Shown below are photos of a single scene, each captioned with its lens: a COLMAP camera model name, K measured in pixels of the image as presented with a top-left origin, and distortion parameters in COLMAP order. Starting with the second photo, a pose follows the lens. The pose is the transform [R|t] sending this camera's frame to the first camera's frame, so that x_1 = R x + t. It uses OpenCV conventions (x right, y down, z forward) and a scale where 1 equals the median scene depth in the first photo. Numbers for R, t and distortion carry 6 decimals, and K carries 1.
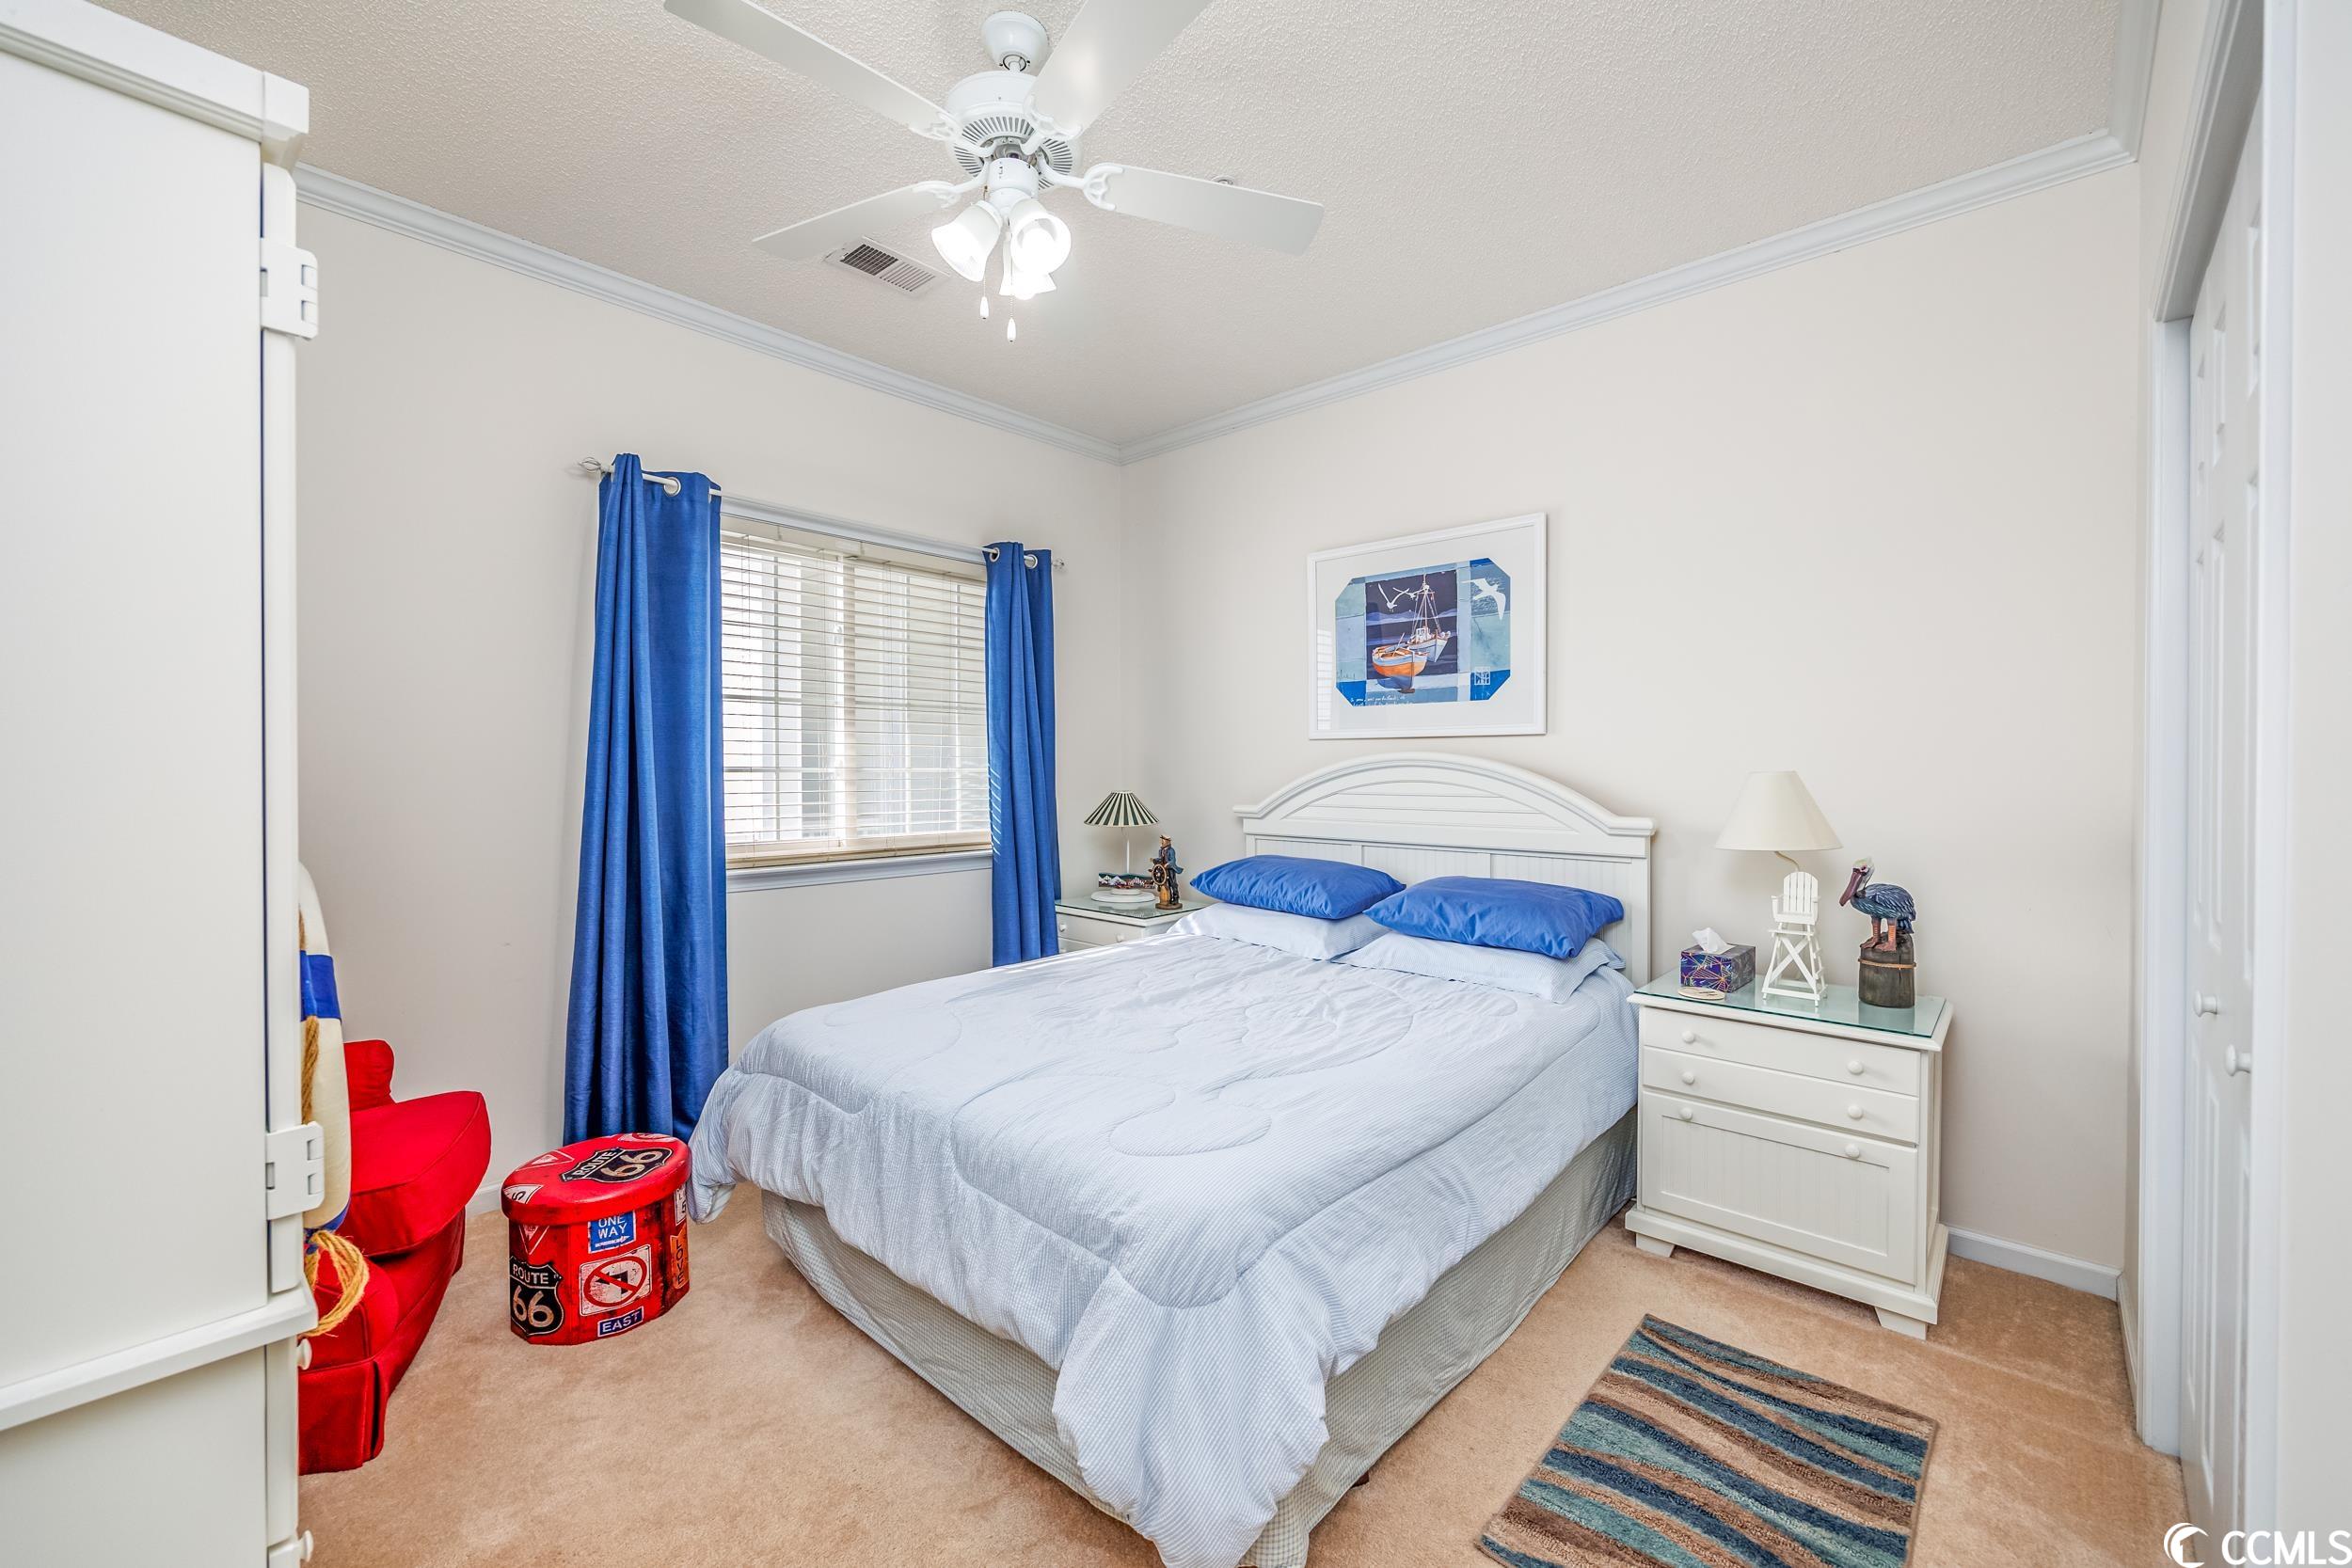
lens RADIAL K [[940.5, 0, 1175.8], [0, 940.5, 778.4], [0, 0, 1]] dist [-0.000742, -0.000571]
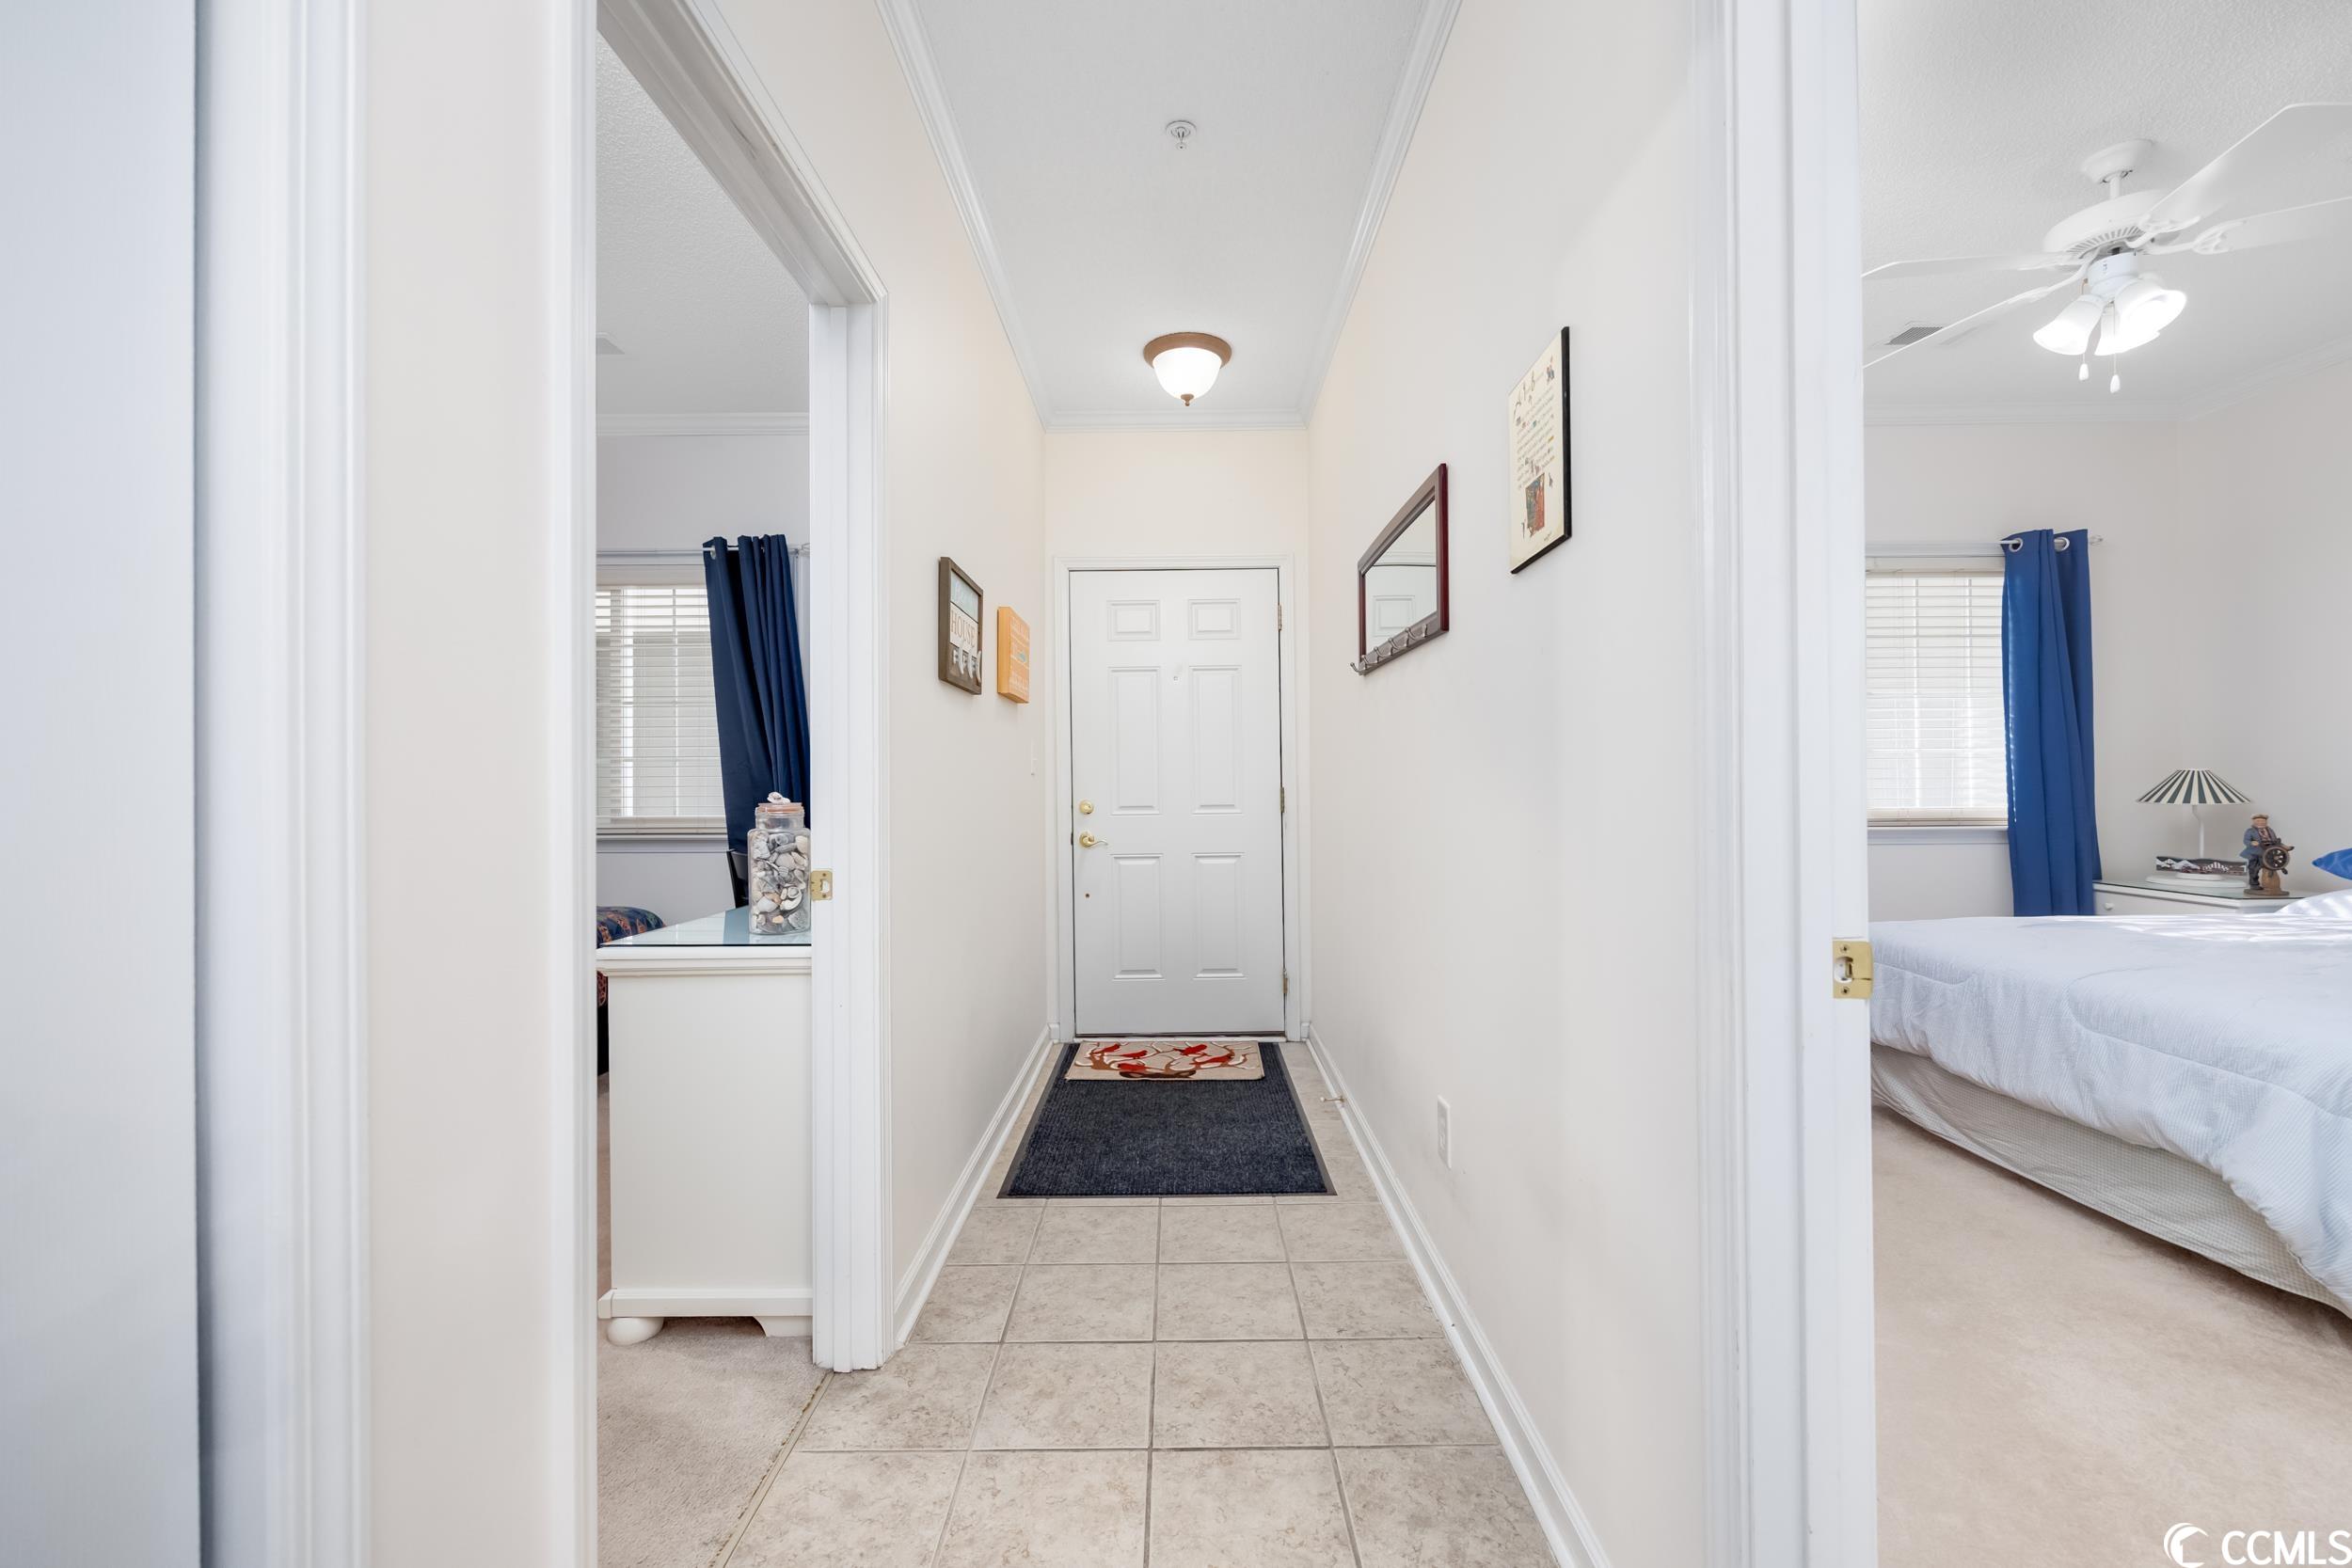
lens RADIAL K [[940.5, 0, 1175.8], [0, 940.5, 778.4], [0, 0, 1]] dist [-0.000742, -0.000571]
pose [[0.670087, -0.009900, -0.742217, -0.045587], [-0.001583, 0.999890, -0.014767, 0.042449], [0.742281, 0.011070, 0.669997, -0.416208]]
